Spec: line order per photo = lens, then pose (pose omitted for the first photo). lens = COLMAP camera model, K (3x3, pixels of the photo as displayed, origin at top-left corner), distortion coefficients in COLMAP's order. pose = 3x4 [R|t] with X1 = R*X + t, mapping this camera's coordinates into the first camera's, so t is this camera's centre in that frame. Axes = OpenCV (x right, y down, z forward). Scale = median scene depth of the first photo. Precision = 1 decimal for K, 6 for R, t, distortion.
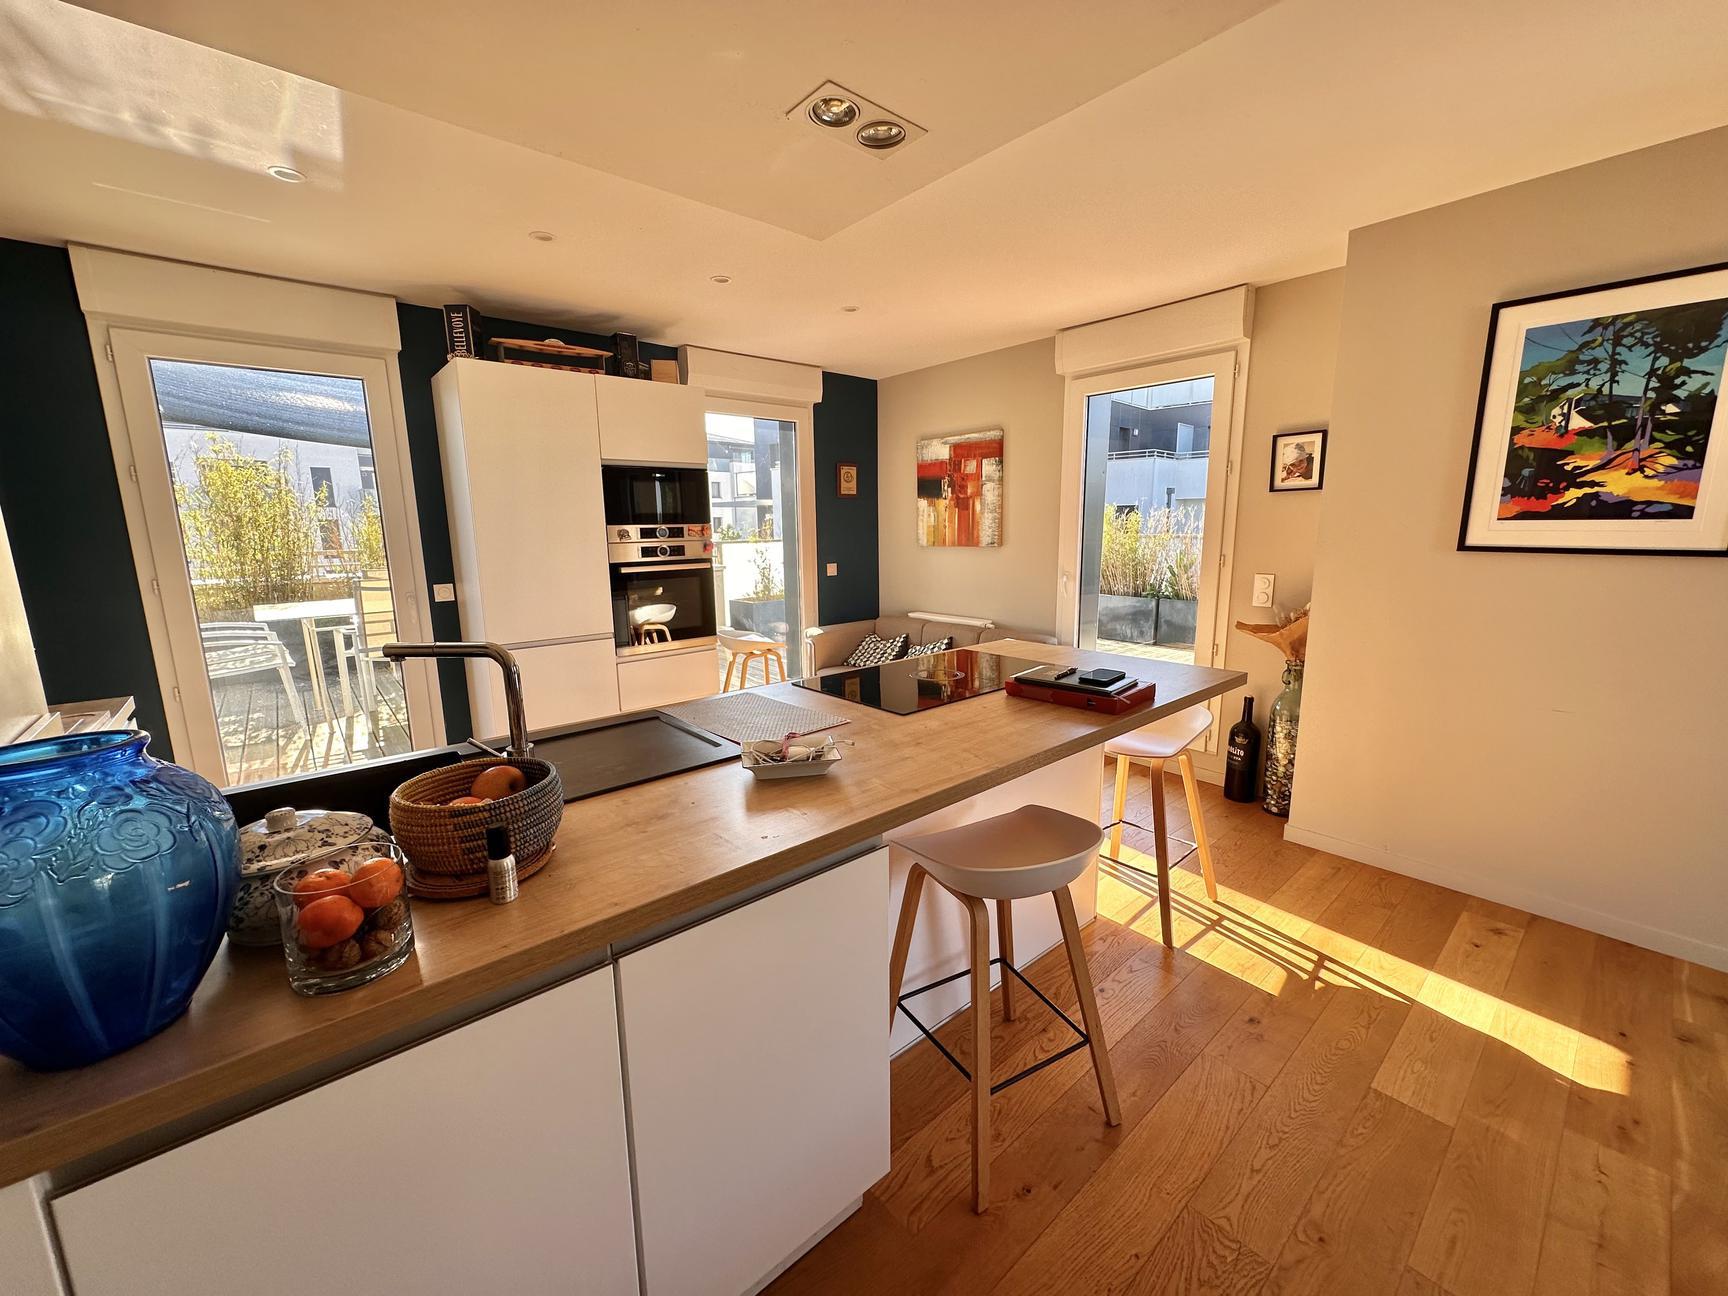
lens RADIAL K [[692.6, 0, 864.0], [0, 692.6, 648.0], [0, 0, 1]] dist [0.000372, -0.000083]
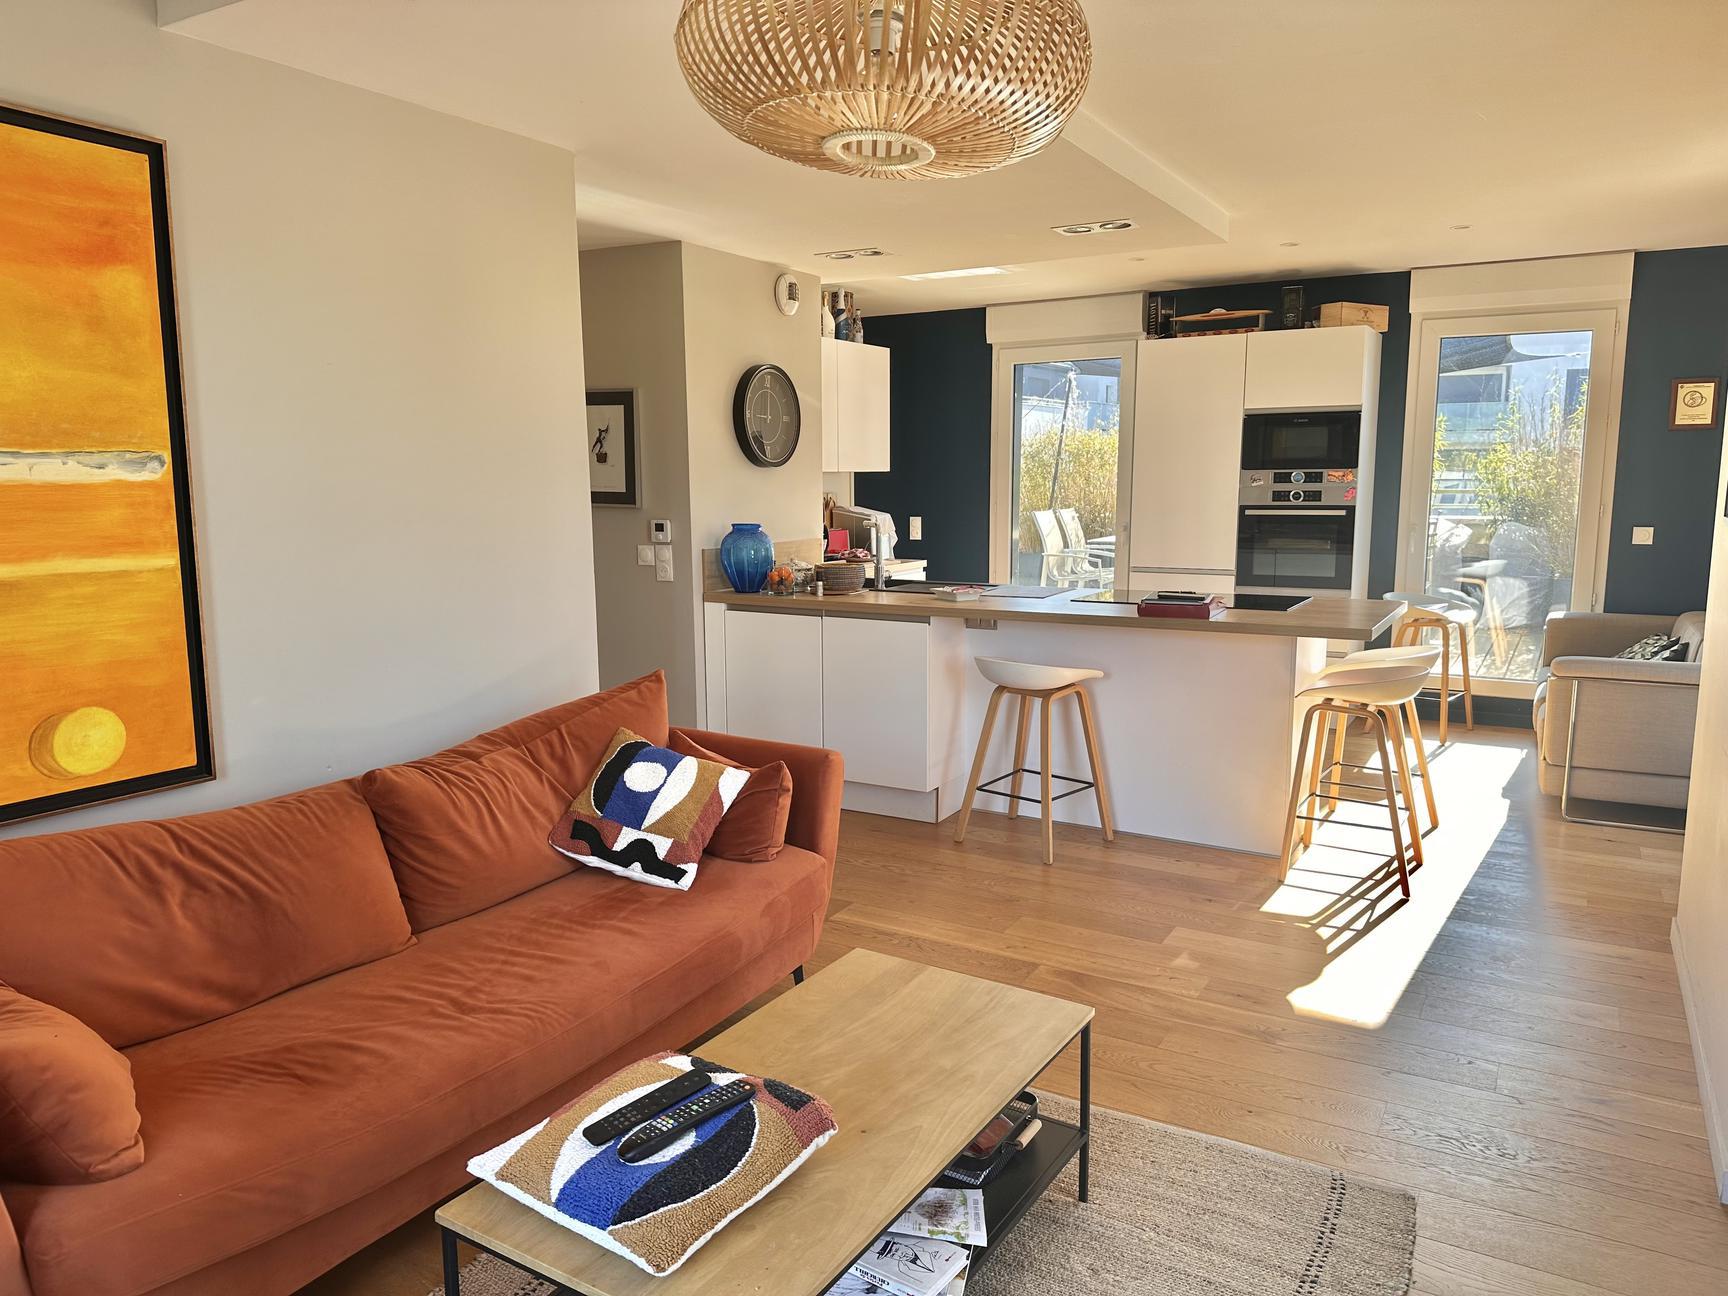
lens RADIAL K [[1227.4, 0, 864.0], [0, 1227.4, 648.0], [0, 0, 1]] dist [0.011460, 0.000190]
pose [[0.323739, 0.145351, -0.934915, 1.263368], [-0.168370, 0.981208, 0.094245, 0.014068], [0.931045, 0.126901, 0.342128, -0.168018]]
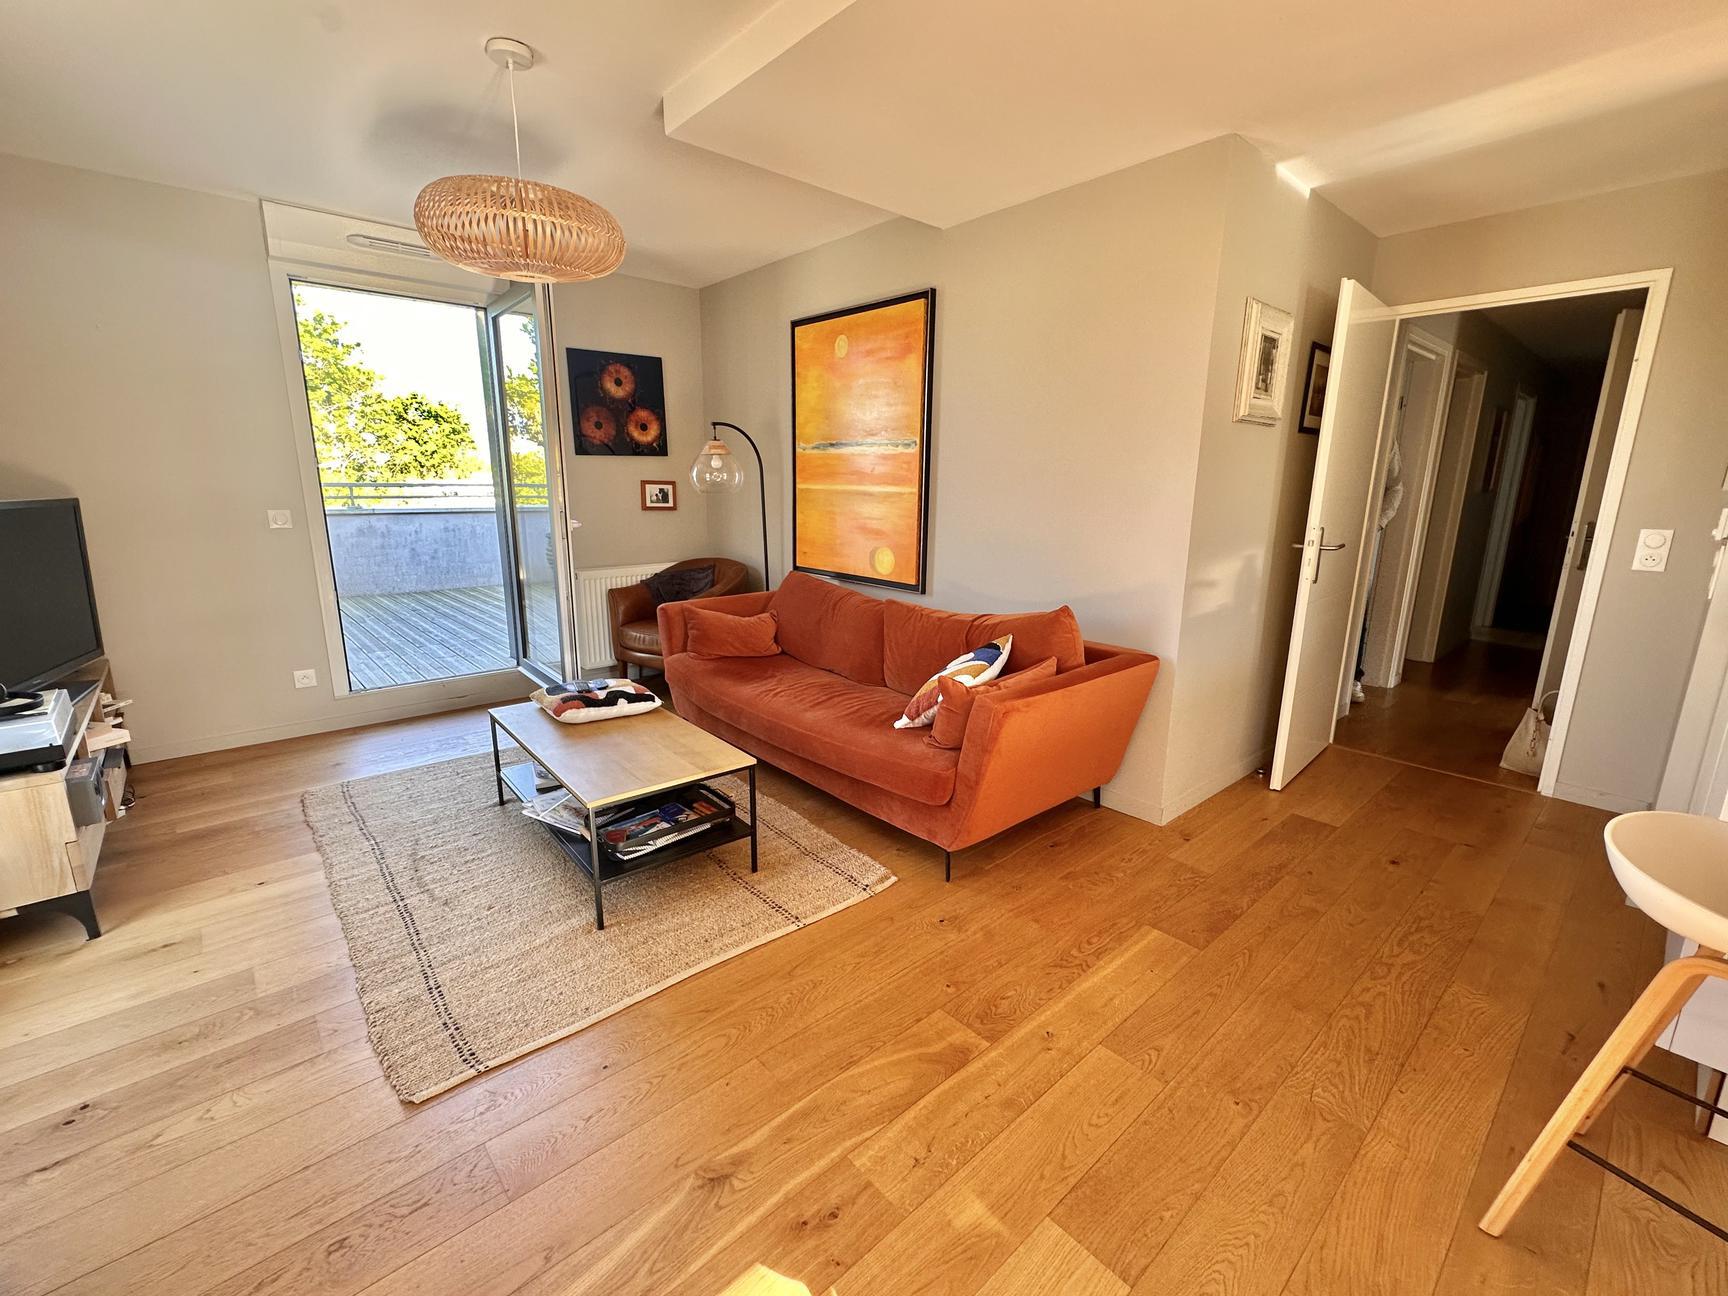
lens RADIAL K [[741.1, 0, 864.0], [0, 741.1, 648.0], [0, 0, 1]] dist [0.000211, 0.000194]
pose [[-0.999943, 0.000289, -0.010718, 0.492265], [-0.003999, 0.917474, 0.397776, -0.098878], [0.009949, 0.397796, -0.917420, 0.696192]]
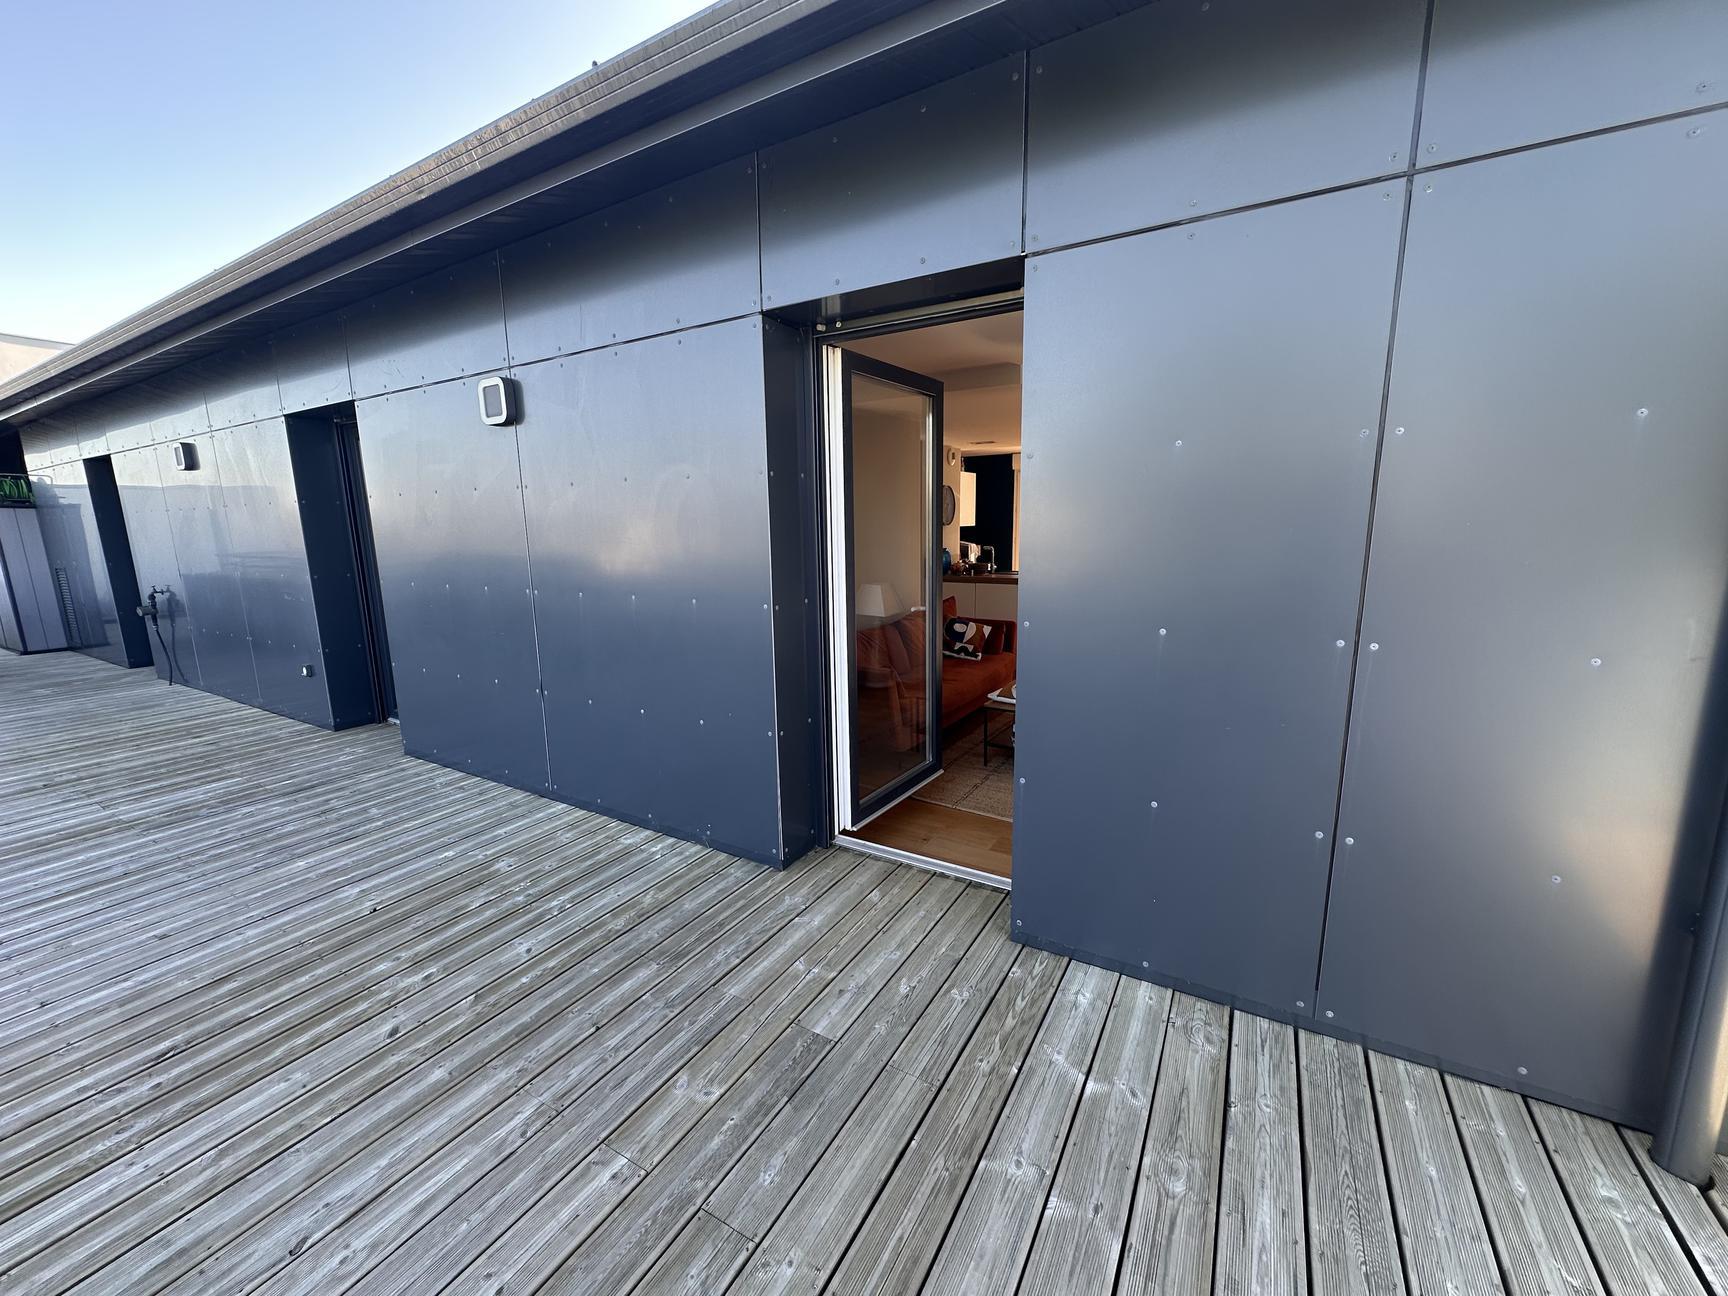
lens RADIAL K [[692.6, 0, 864.0], [0, 692.6, 648.0], [0, 0, 1]] dist [0.000372, -0.000083]
pose [[0.305148, 0.178893, -0.935351, 1.817348], [-0.157712, 0.978128, 0.135622, 0.079930], [0.939155, 0.106131, 0.326688, -0.716927]]
